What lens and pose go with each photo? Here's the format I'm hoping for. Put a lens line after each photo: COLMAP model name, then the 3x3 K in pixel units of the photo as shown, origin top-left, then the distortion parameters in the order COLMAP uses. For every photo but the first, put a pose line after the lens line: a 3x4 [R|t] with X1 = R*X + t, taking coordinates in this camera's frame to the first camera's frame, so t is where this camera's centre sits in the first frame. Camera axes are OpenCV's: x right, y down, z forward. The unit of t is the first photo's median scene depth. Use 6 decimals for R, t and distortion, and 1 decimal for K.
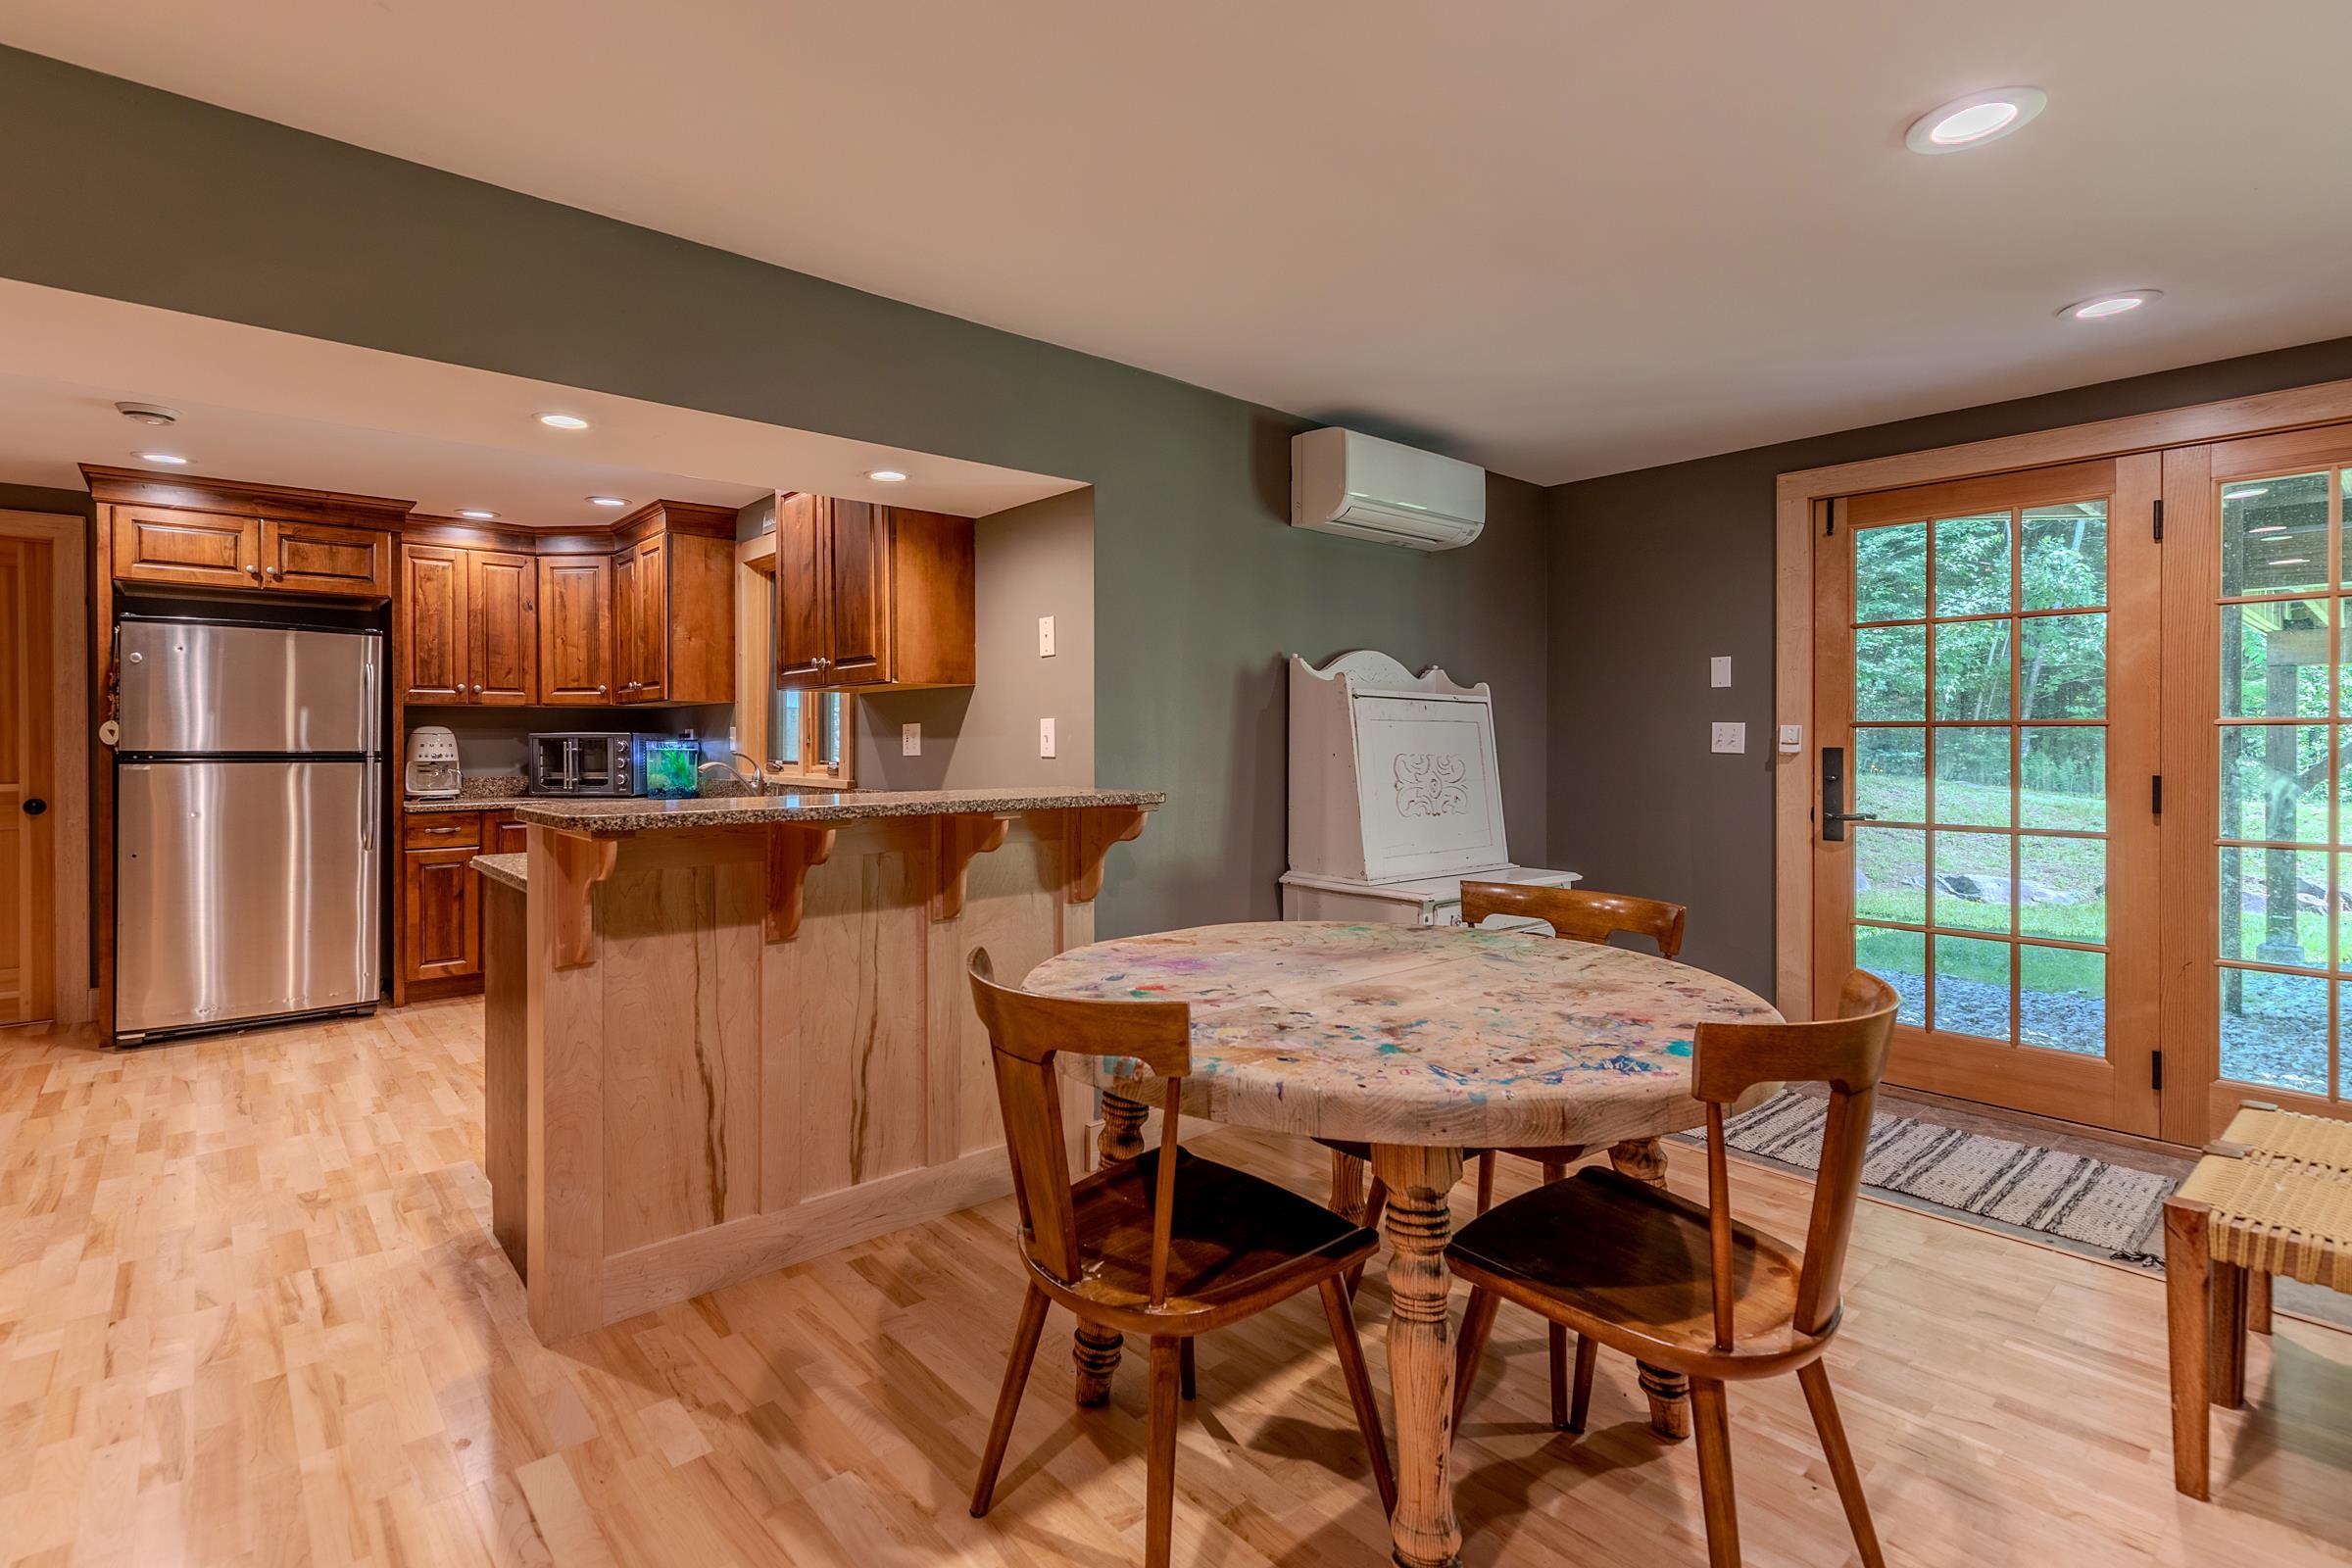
lens RADIAL K [[1089.8, 0, 1155.6], [0, 1089.8, 765.1], [0, 0, 1]] dist [0.002924, 0.000389]
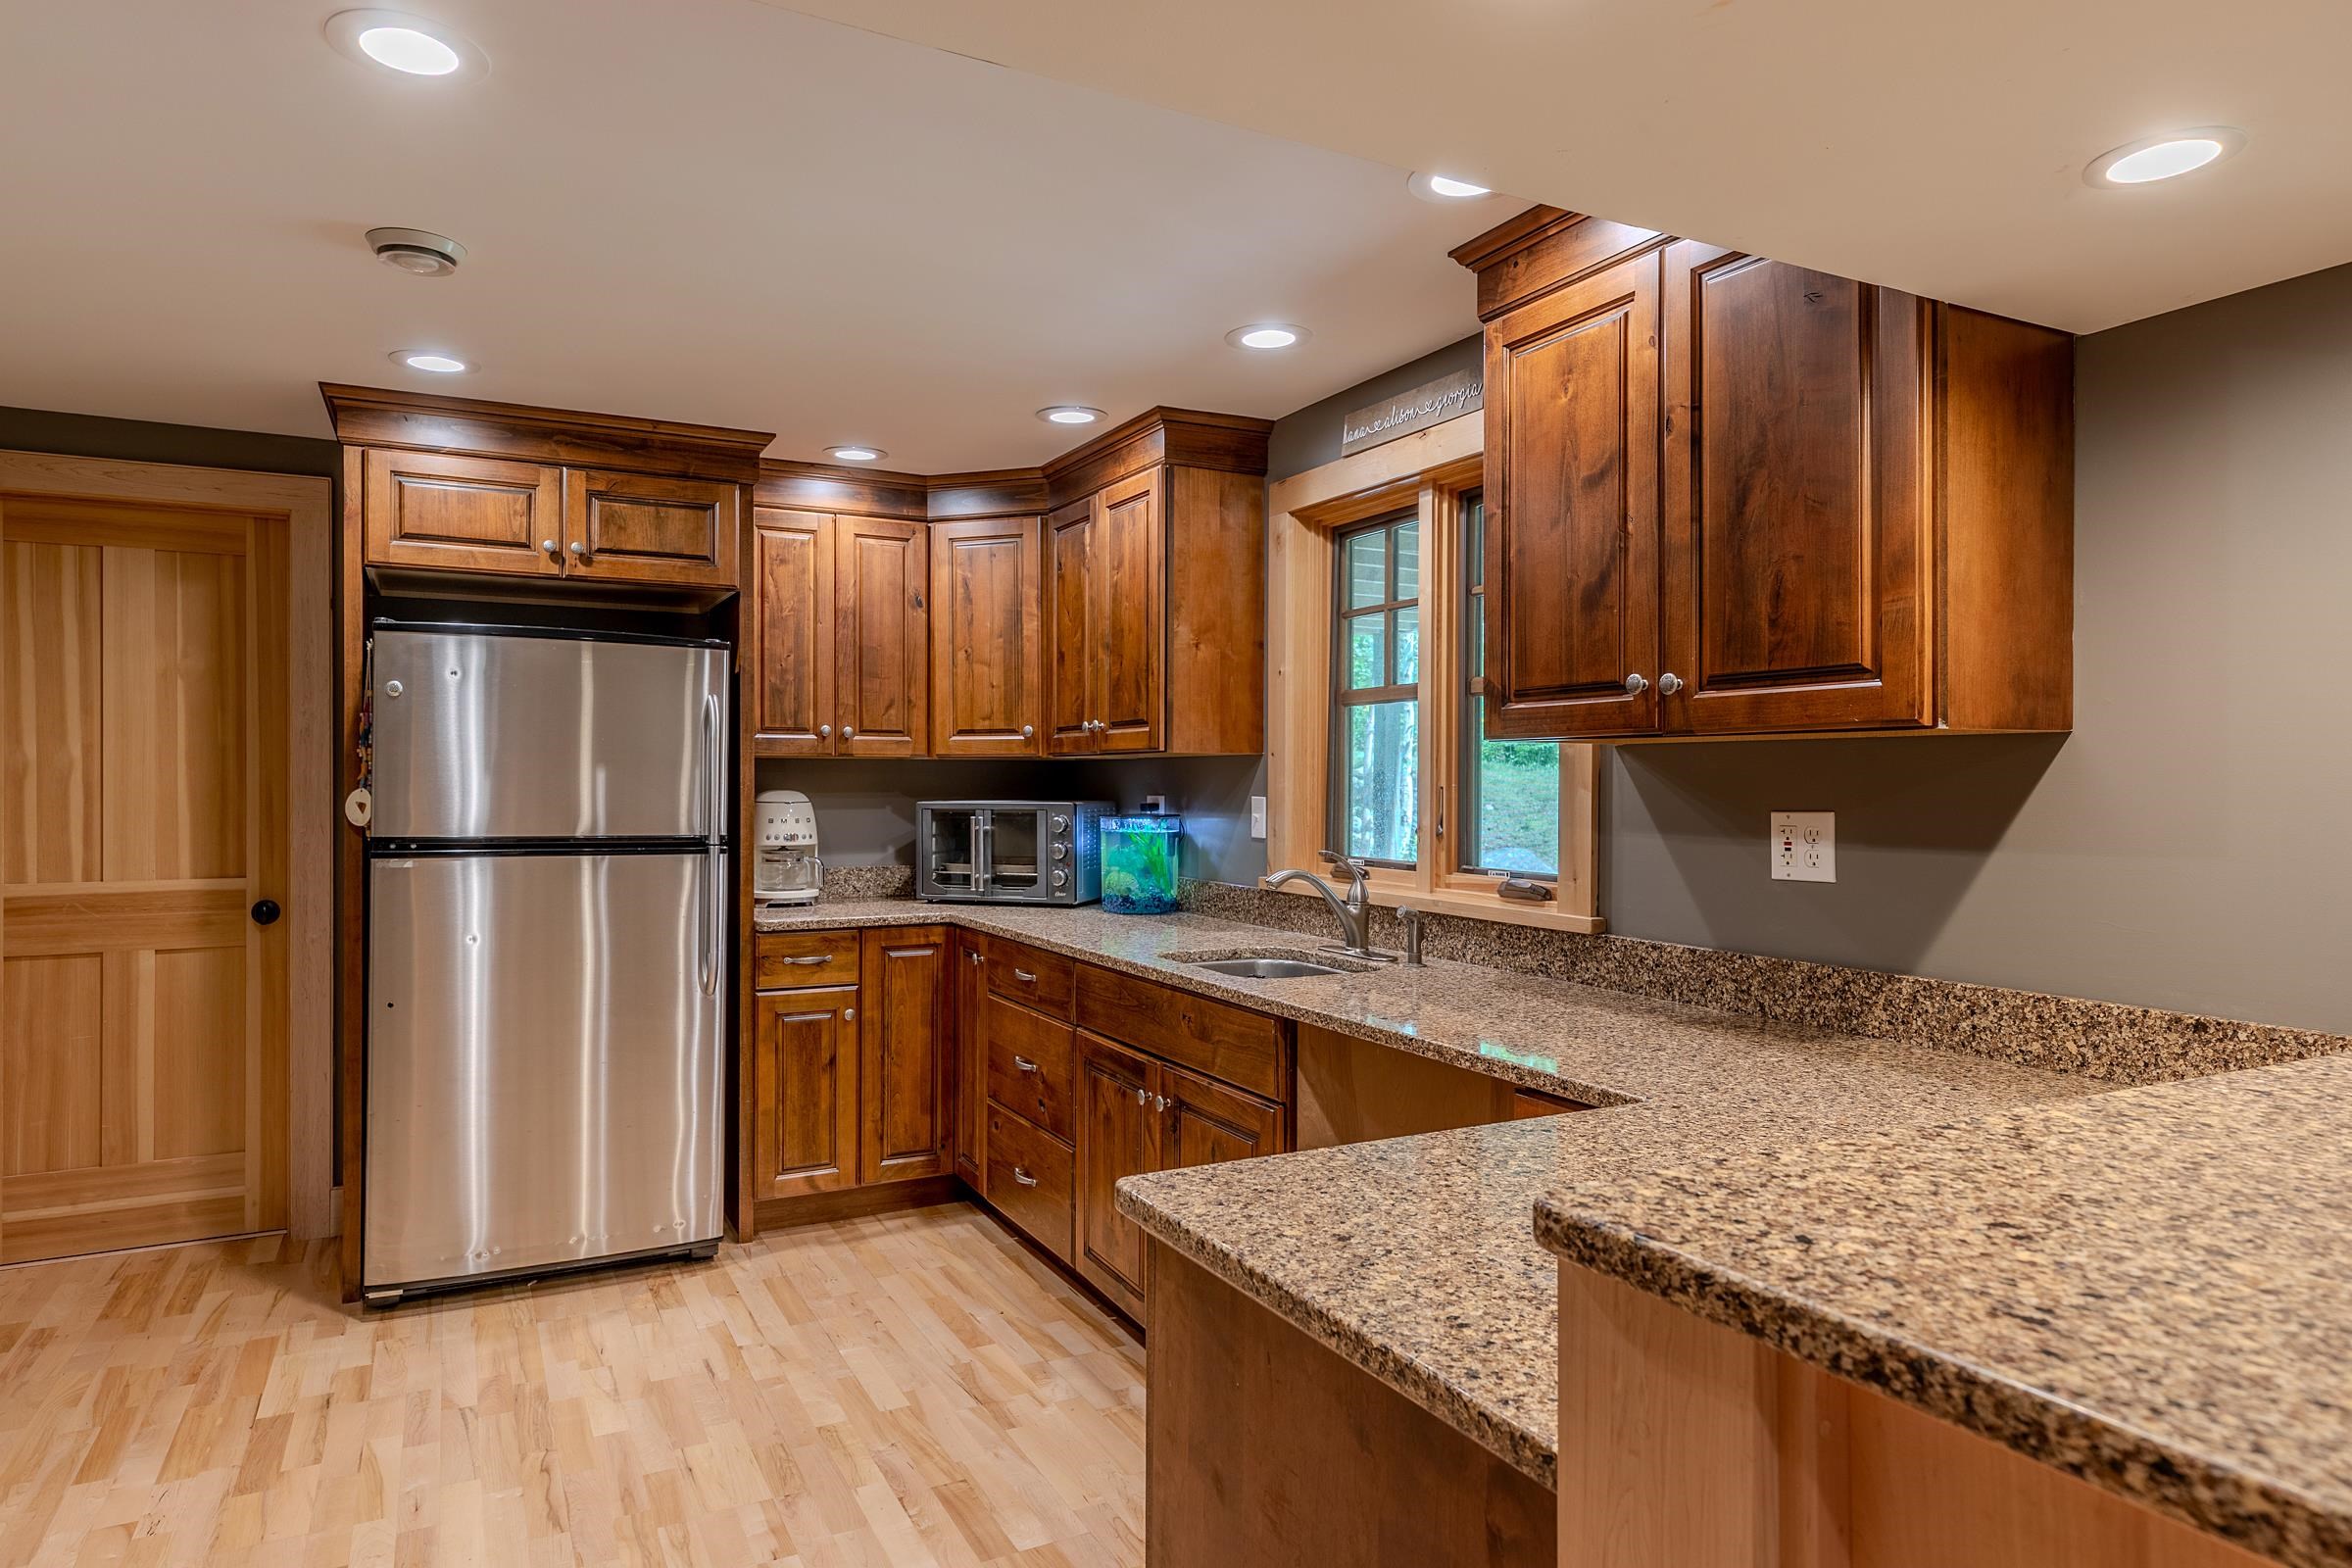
lens RADIAL K [[1346.5, 0, 1184.2], [0, 1346.5, 818.4], [0, 0, 1]] dist [0.004730, 0.000716]
pose [[0.975984, 0.010484, -0.217588, -0.276468], [-0.009209, 0.999934, 0.006873, -0.028582], [0.217646, -0.004704, 0.976017, 0.294877]]
